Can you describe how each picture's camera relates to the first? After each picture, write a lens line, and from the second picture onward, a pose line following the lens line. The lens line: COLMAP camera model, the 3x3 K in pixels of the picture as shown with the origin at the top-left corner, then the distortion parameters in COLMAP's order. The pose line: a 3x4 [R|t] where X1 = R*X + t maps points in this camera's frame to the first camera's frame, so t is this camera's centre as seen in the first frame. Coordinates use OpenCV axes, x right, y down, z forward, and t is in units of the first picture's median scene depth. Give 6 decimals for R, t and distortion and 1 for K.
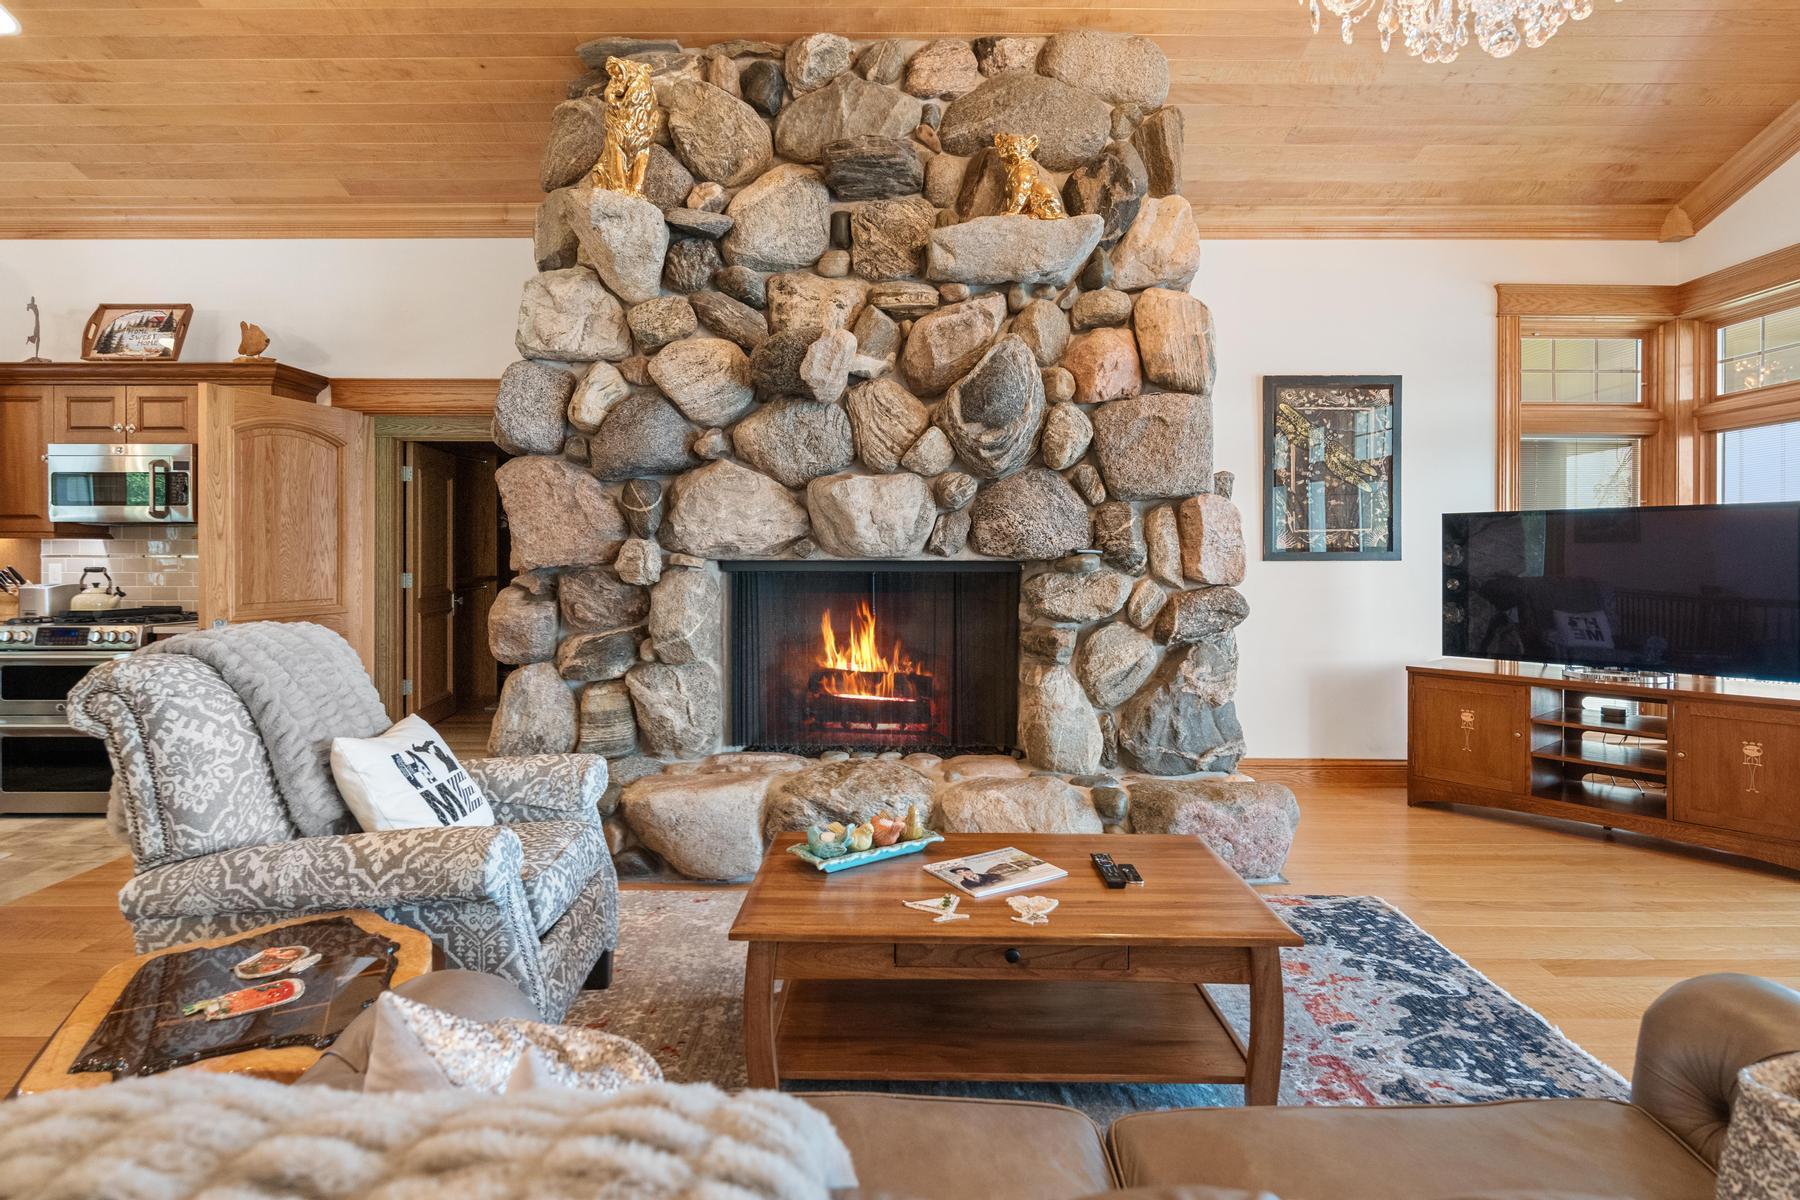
lens RADIAL K [[960.0, 0, 916.8], [0, 960.0, 561.3], [0, 0, 1]] dist [0.000306, 0.000603]
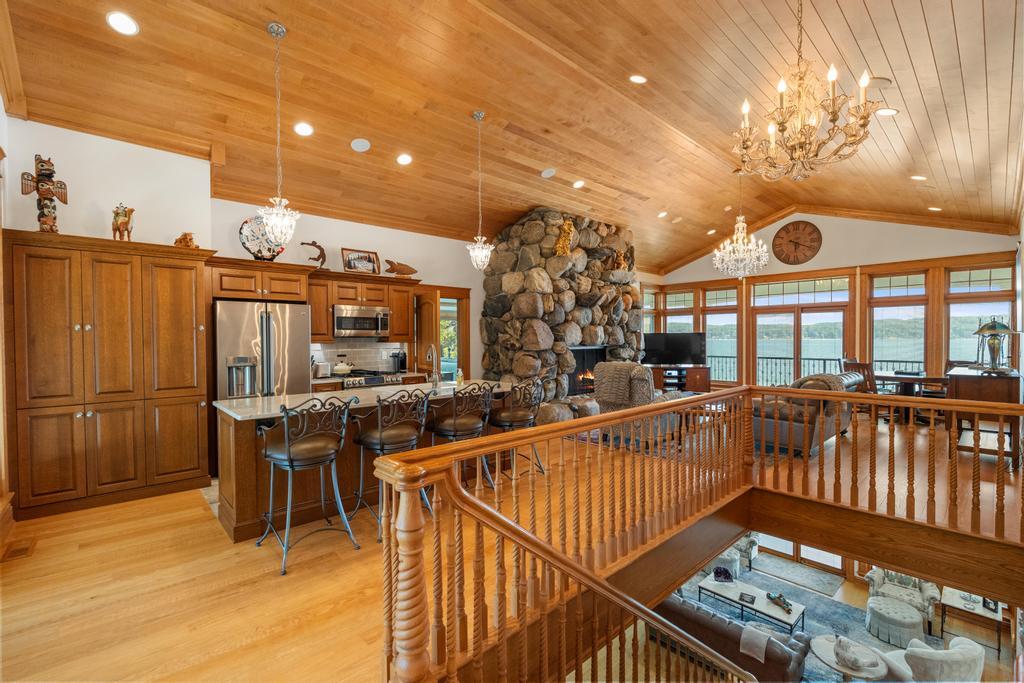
lens RADIAL K [[451.5, 0, 516.3], [0, 451.5, 339.5], [0, 0, 1]] dist [0.002962, 0.001081]
pose [[0.736809, -0.006698, 0.676068, -1.597016], [0.004101, 0.999977, 0.005438, -0.041638], [-0.676088, -0.001235, 0.736820, -0.212330]]
